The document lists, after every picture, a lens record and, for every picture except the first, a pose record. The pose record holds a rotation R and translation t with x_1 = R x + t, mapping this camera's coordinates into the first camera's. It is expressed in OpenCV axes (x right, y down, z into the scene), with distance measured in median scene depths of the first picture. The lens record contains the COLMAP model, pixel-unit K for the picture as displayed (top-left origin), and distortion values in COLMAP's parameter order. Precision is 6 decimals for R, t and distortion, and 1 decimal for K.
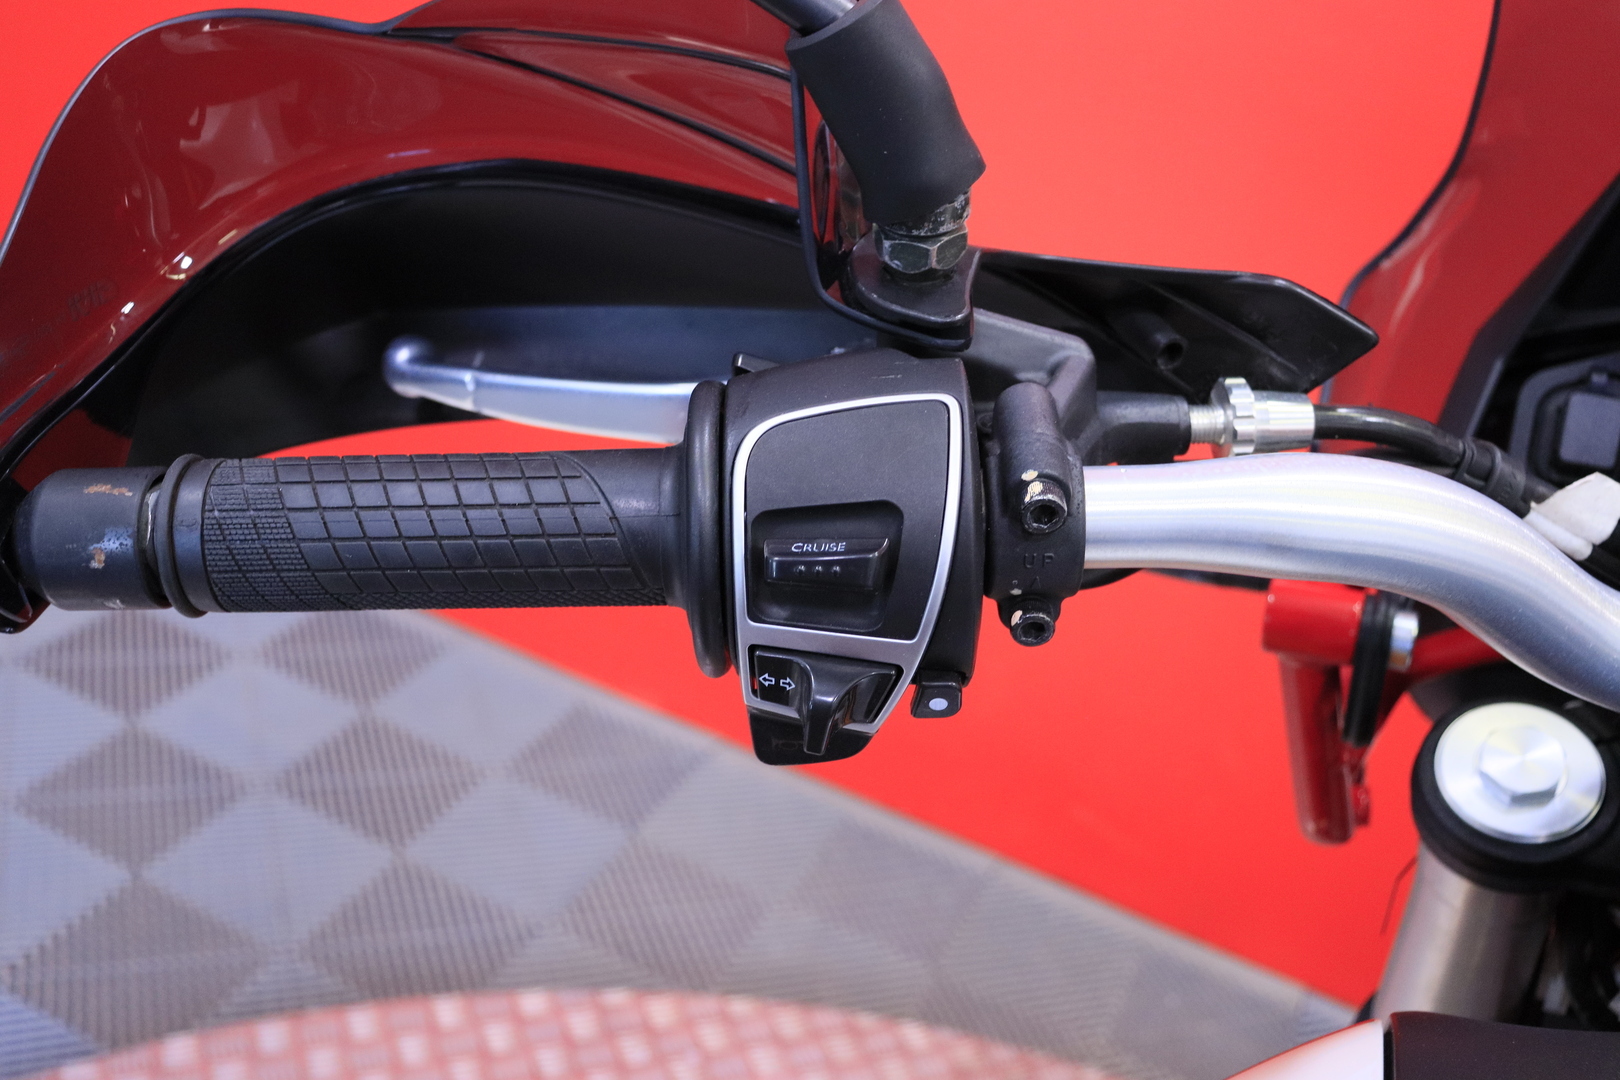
lens RADIAL K [[1626.4, 0, 810.0], [0, 1626.4, 540.0], [0, 0, 1]] dist [-0.068598, 0.009953]
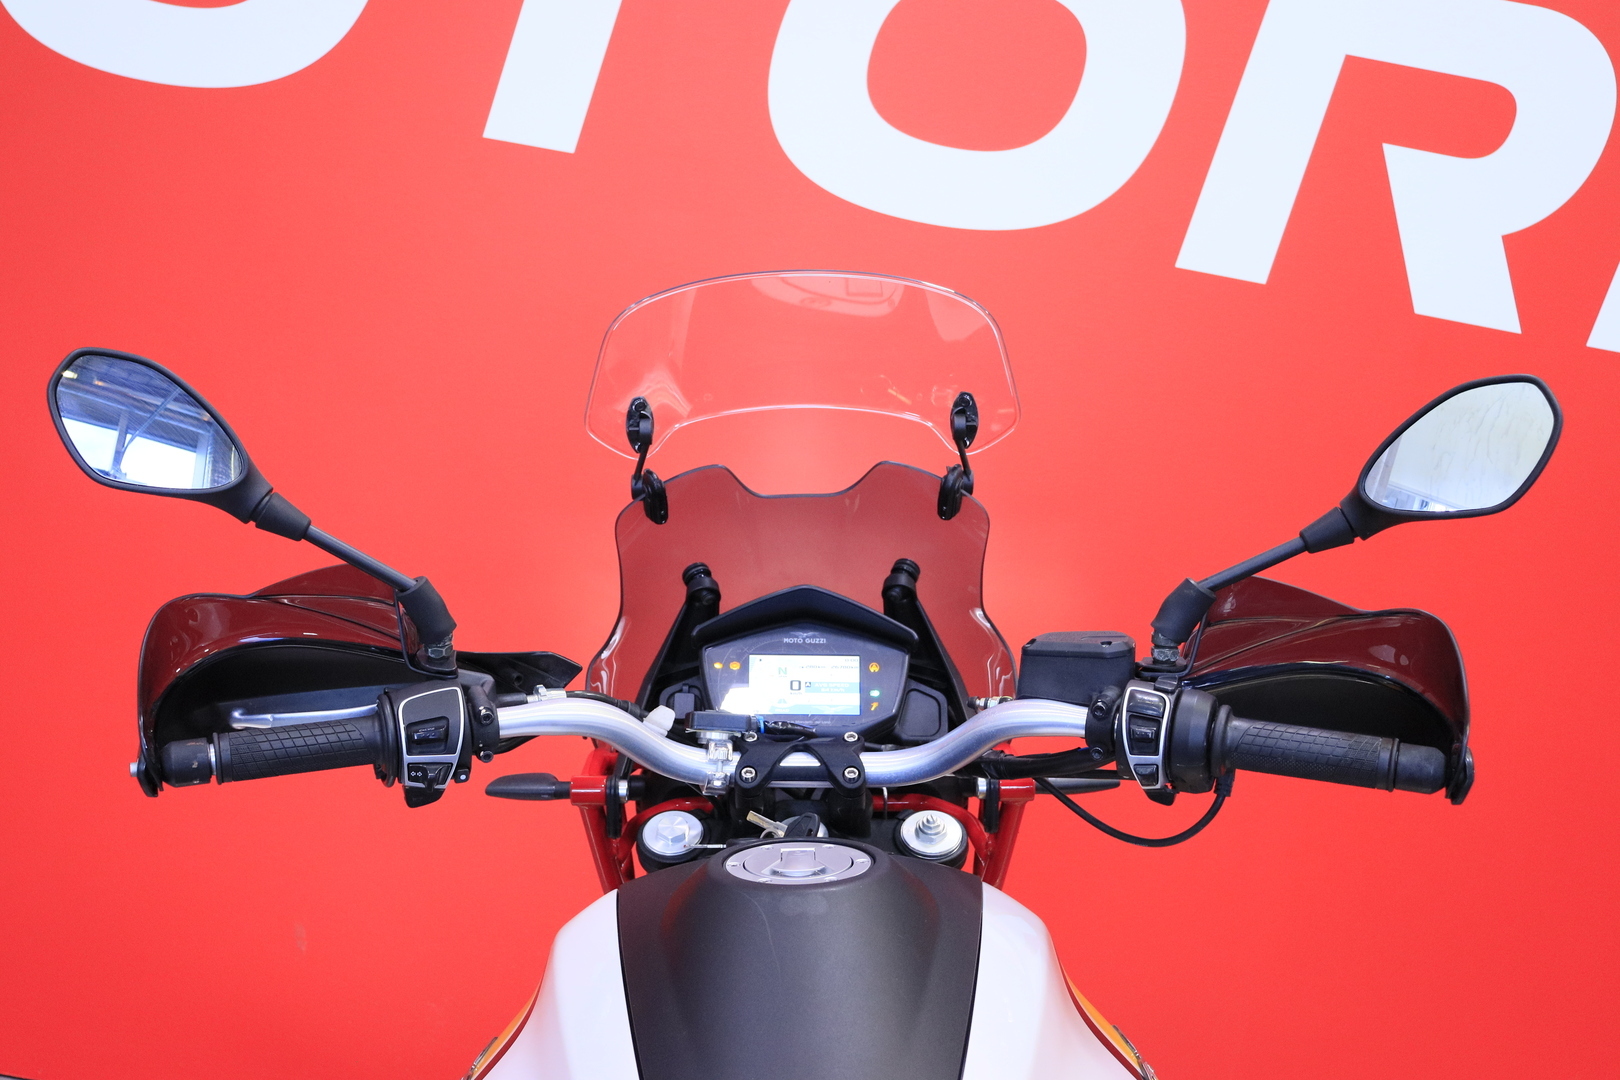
lens RADIAL K [[1626.4, 0, 810.0], [0, 1626.4, 540.0], [0, 0, 1]] dist [-0.068598, 0.009953]
pose [[0.920919, -0.061097, 0.384935, -0.511922], [0.169874, 0.951812, -0.255336, 0.598483], [-0.350786, 0.300534, 0.886921, -2.351179]]
